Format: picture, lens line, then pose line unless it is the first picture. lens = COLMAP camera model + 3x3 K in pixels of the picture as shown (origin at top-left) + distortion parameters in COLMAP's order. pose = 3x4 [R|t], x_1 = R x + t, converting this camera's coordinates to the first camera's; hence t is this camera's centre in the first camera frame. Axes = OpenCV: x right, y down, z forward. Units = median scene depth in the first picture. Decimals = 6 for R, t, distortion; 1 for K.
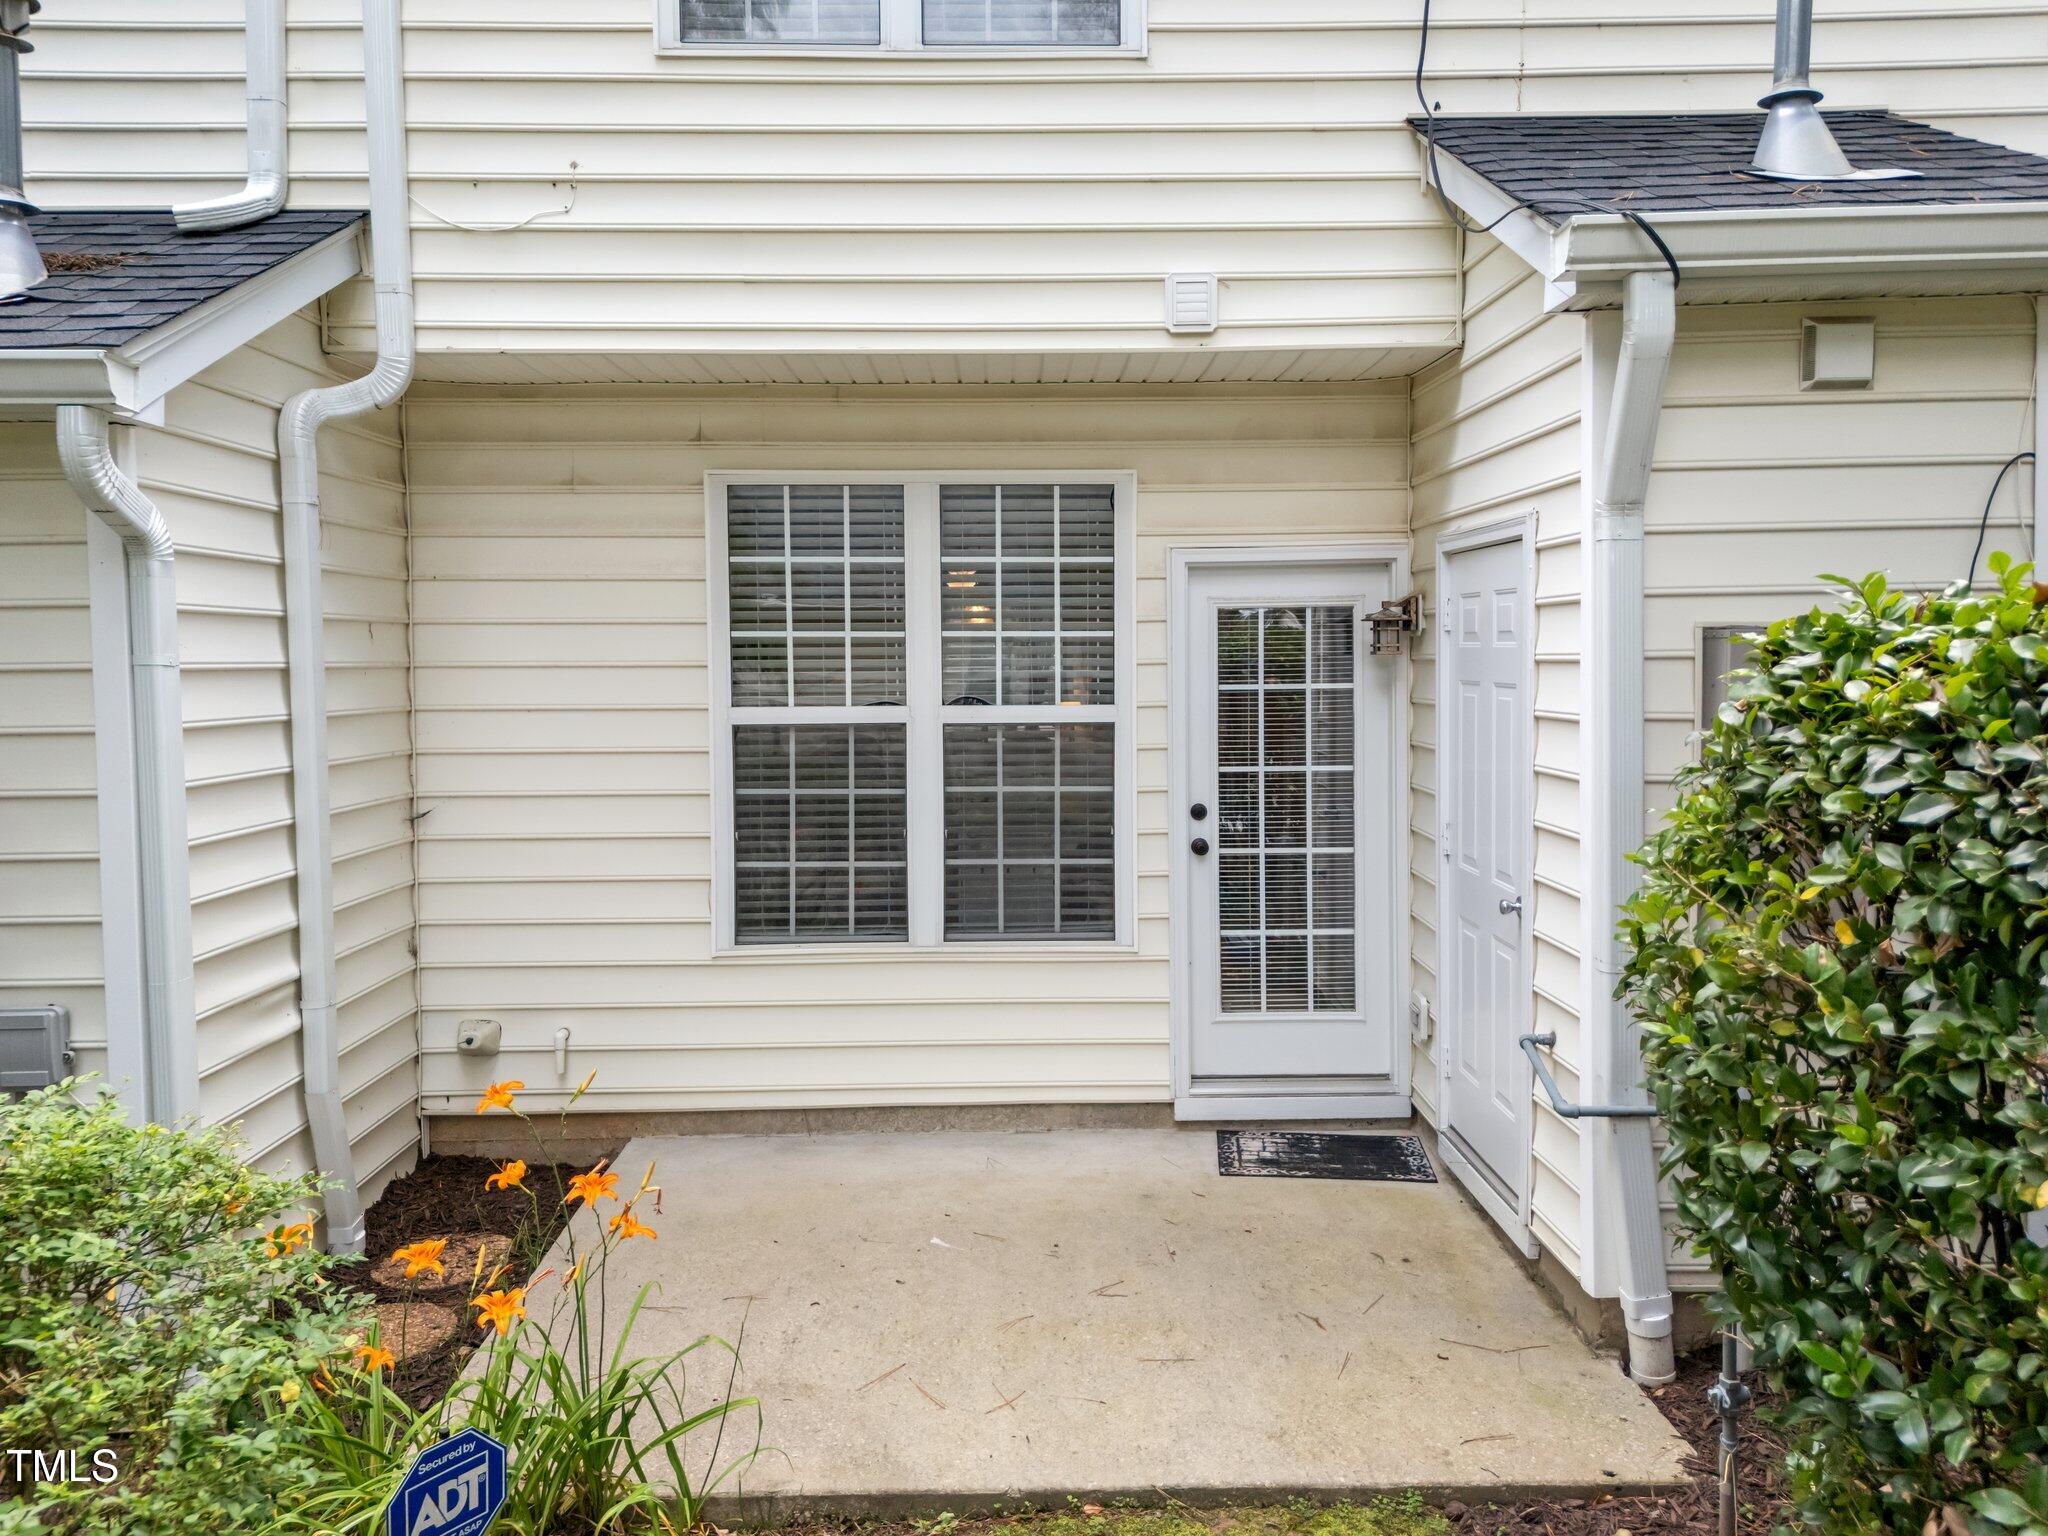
lens RADIAL K [[1511.6, 0, 1025.9], [0, 1511.6, 724.5], [0, 0, 1]] dist [0.096790, -0.119163]
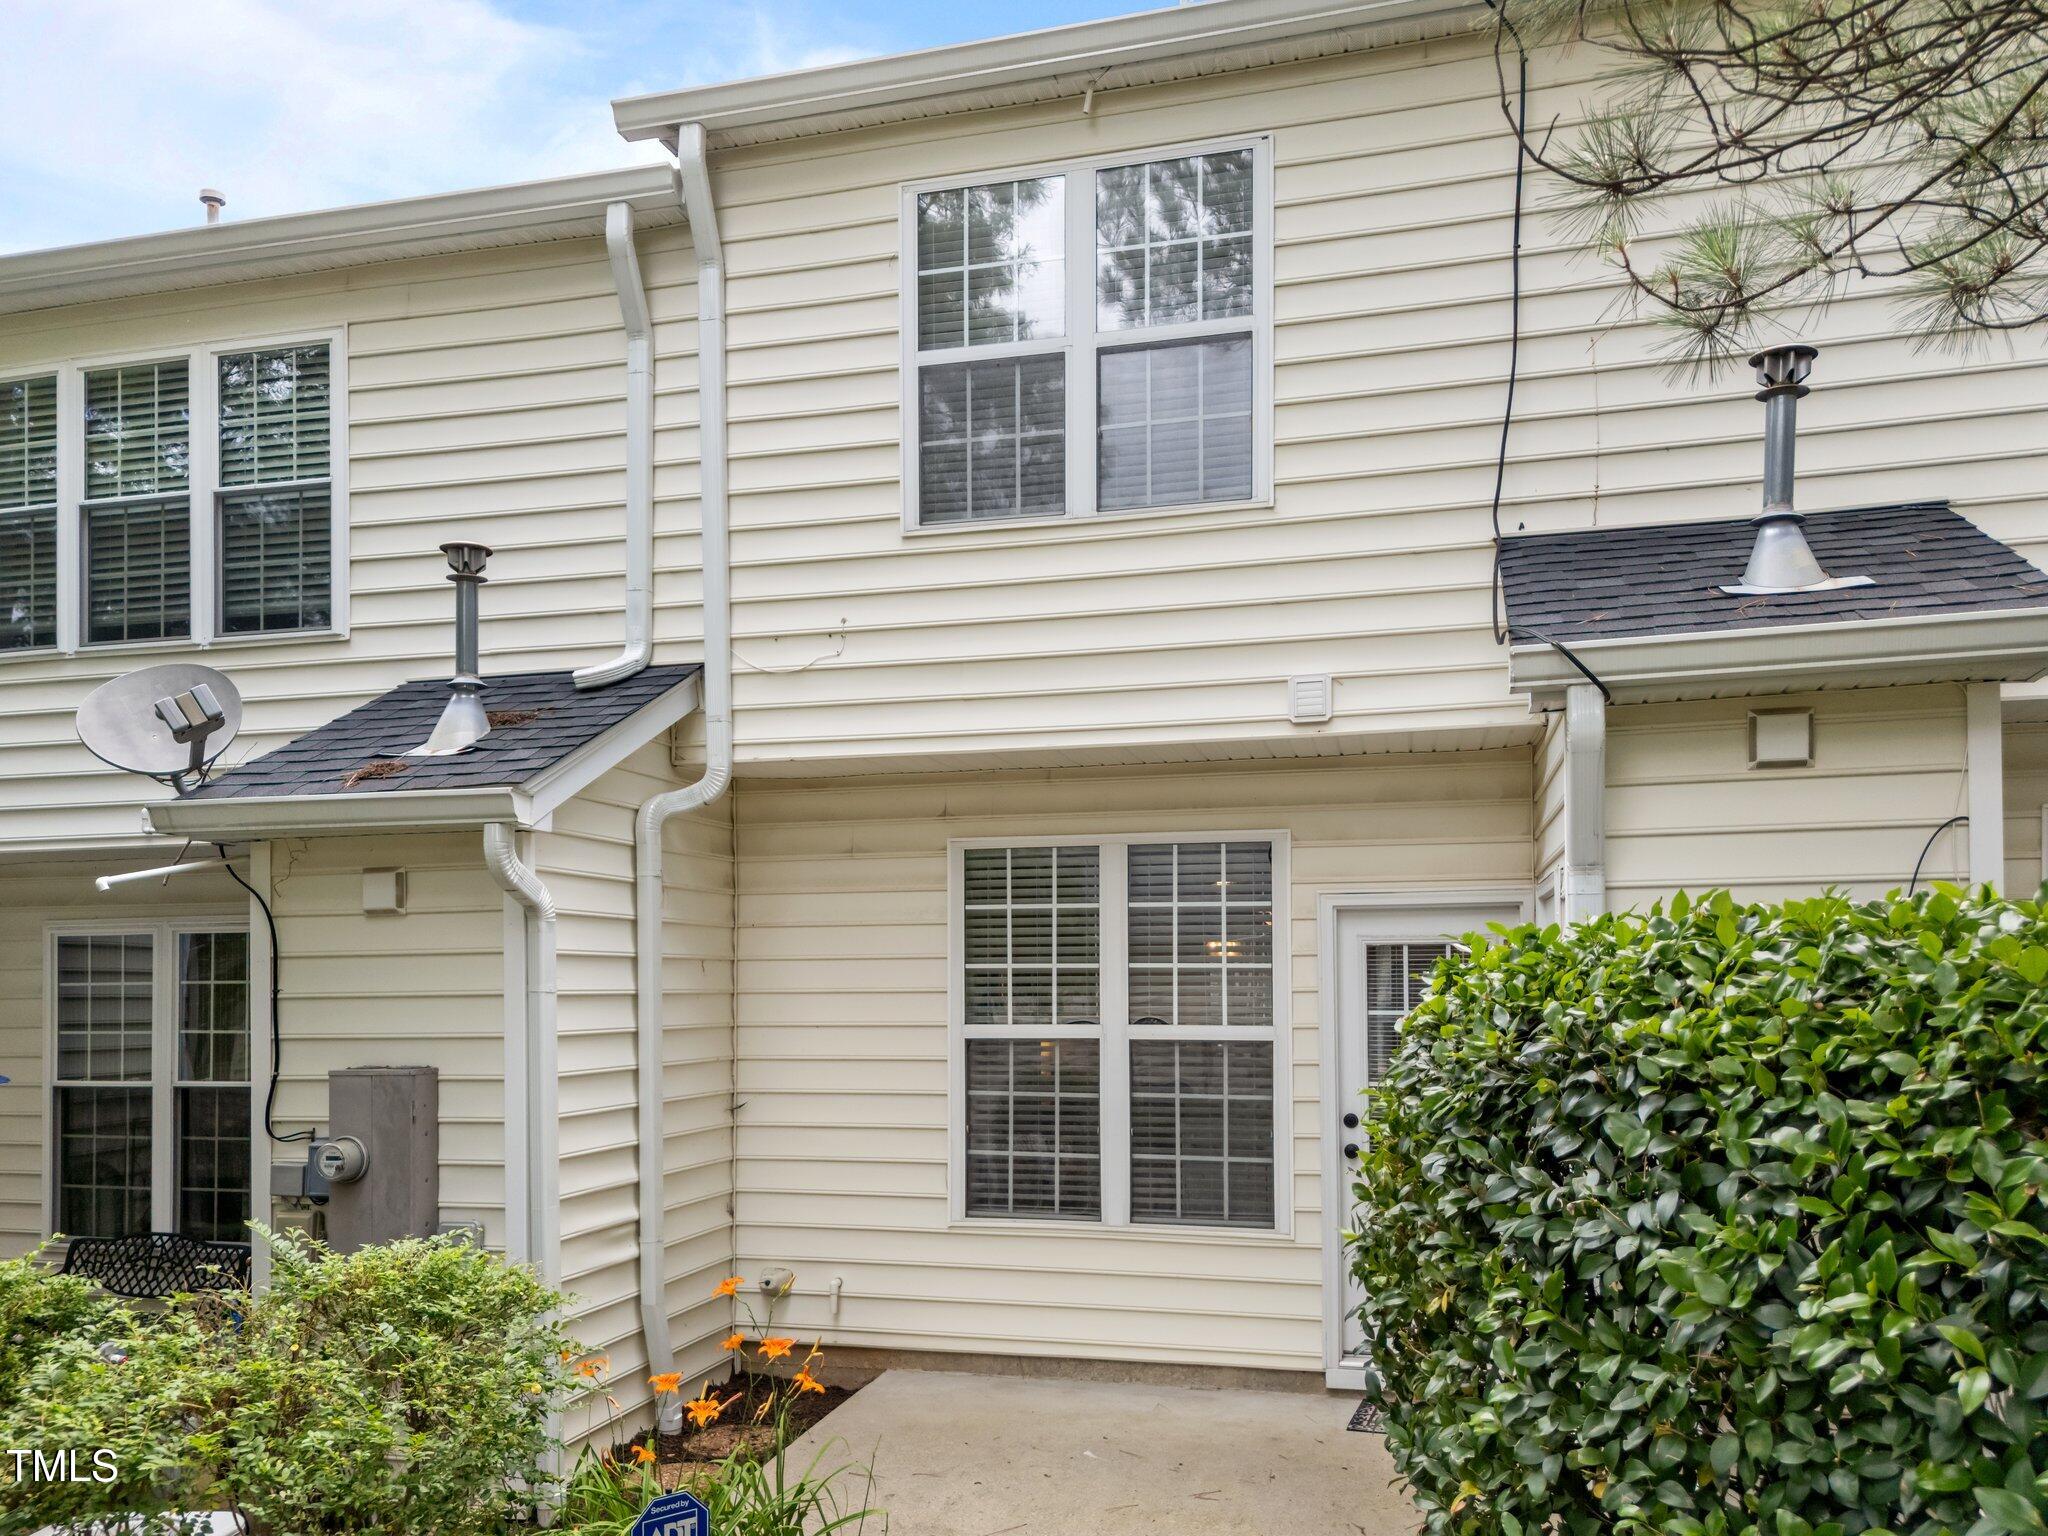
lens RADIAL K [[1562.2, 0, 1028.9], [0, 1562.2, 962.6], [0, 0, 1]] dist [0.056966, -0.064516]
pose [[0.964472, -0.001242, -0.264184, 0.199324], [-0.014401, 0.998255, -0.057265, 0.009672], [0.263794, 0.059035, 0.962771, -0.232138]]
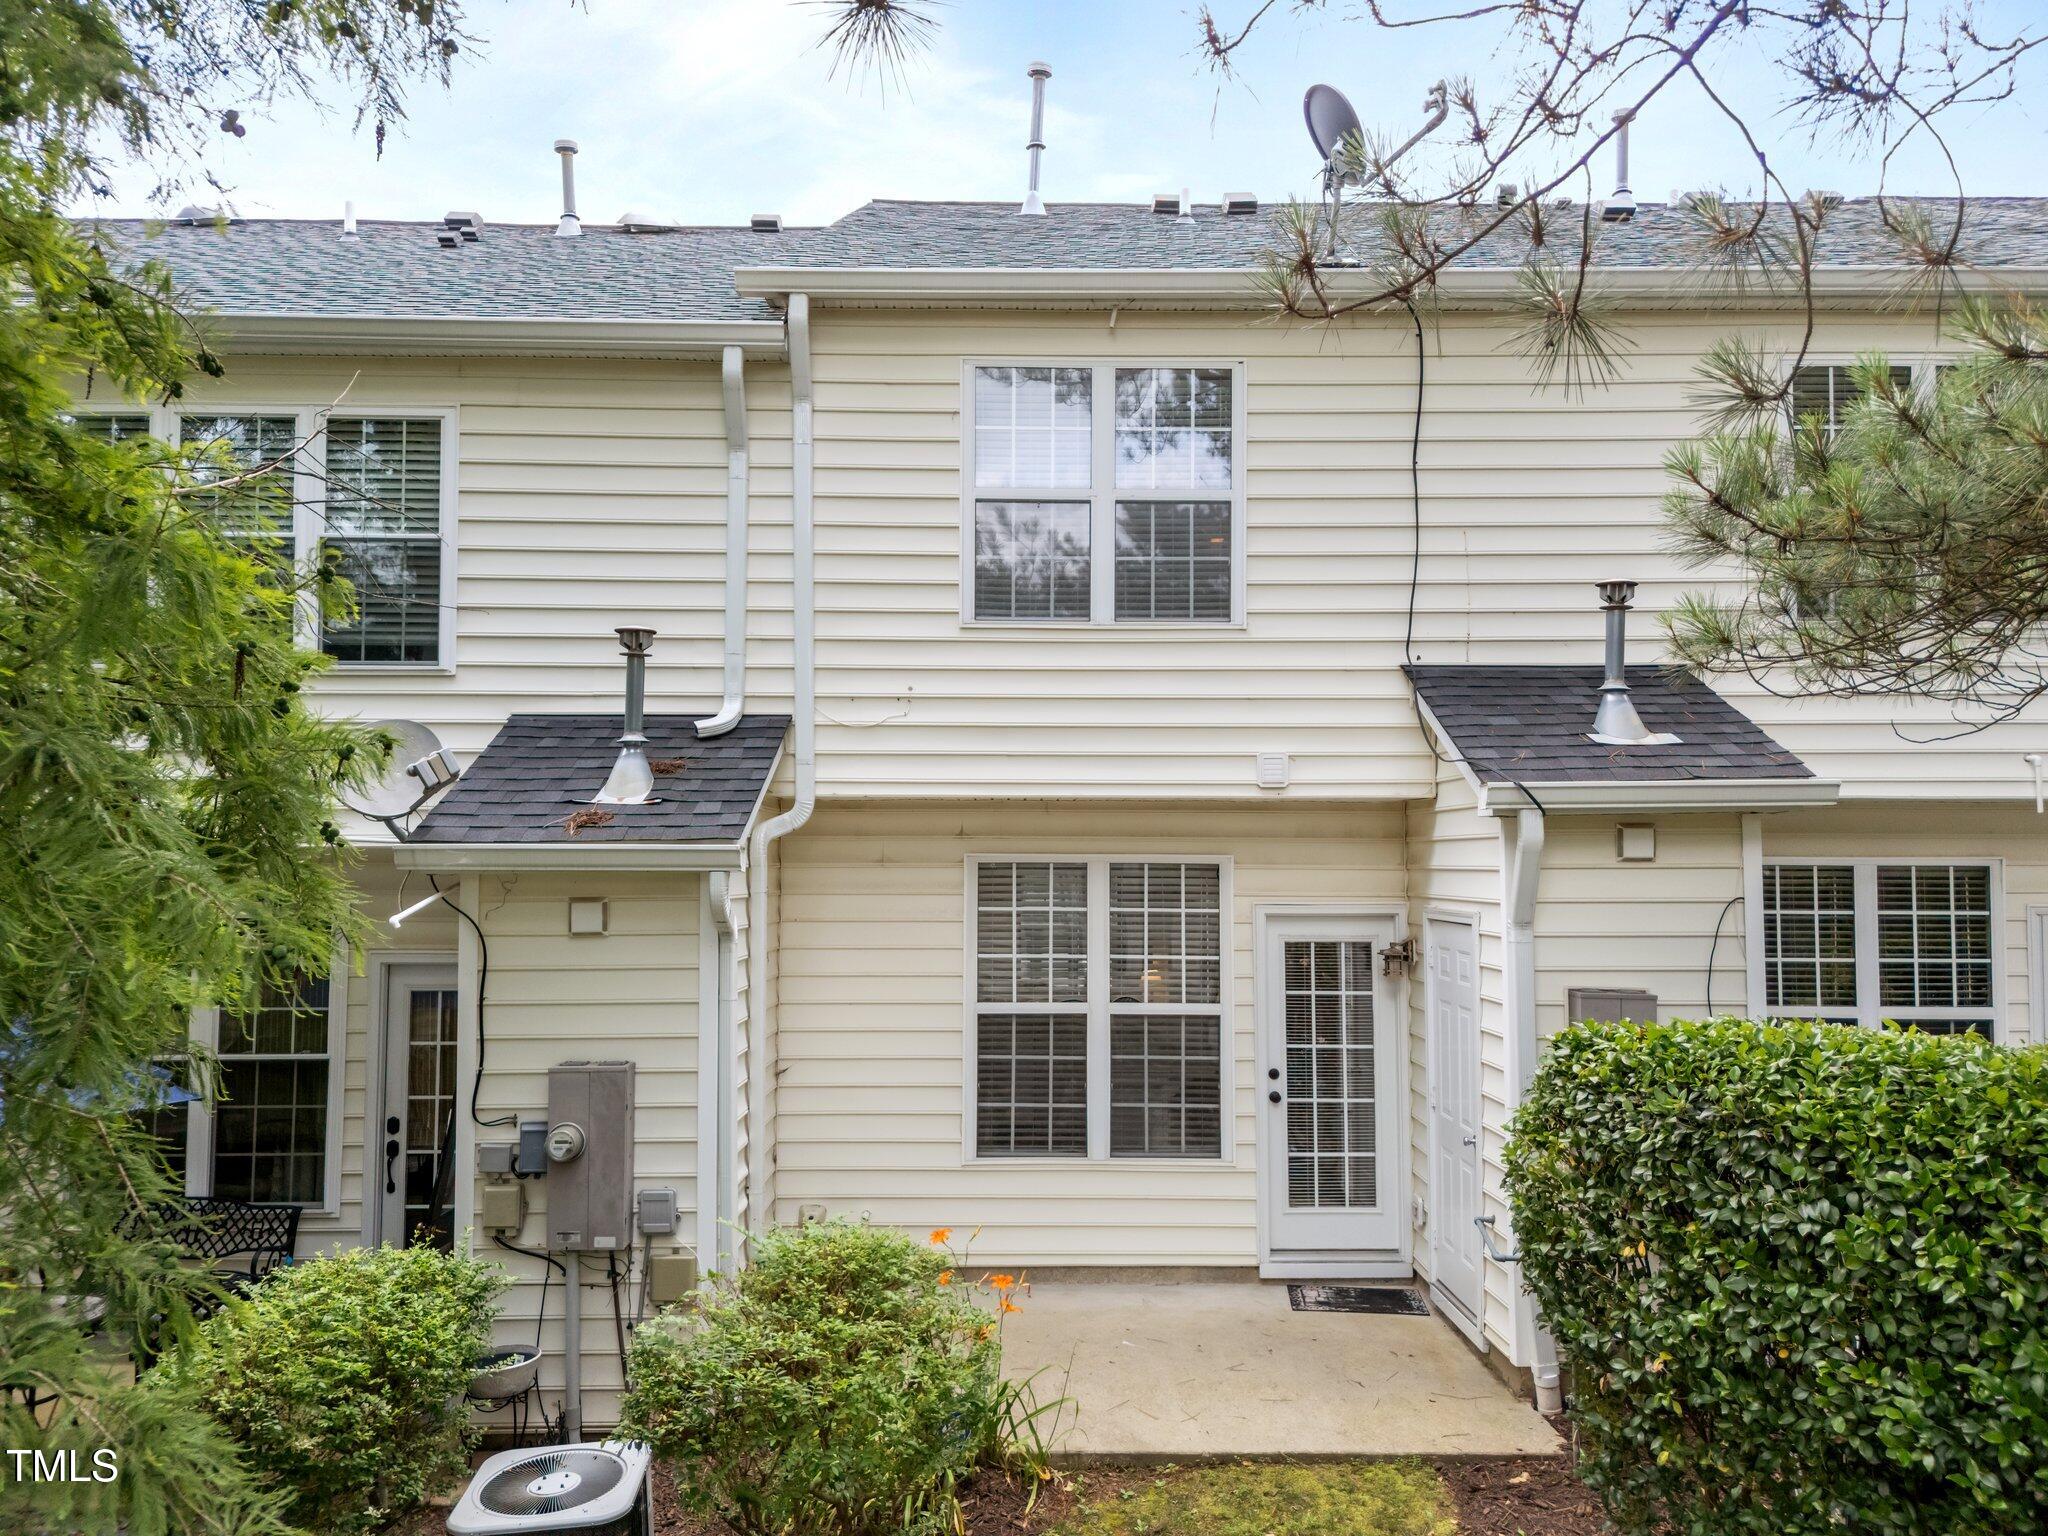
lens RADIAL K [[1500.2, 0, 1024.8], [0, 1500.2, 792.4], [0, 0, 1]] dist [0.062052, -0.064534]
pose [[0.999932, 0.011649, -0.001014, -0.146809], [-0.011692, 0.995477, -0.094279, -0.083426], [-0.000089, 0.094285, 0.995545, -0.578351]]
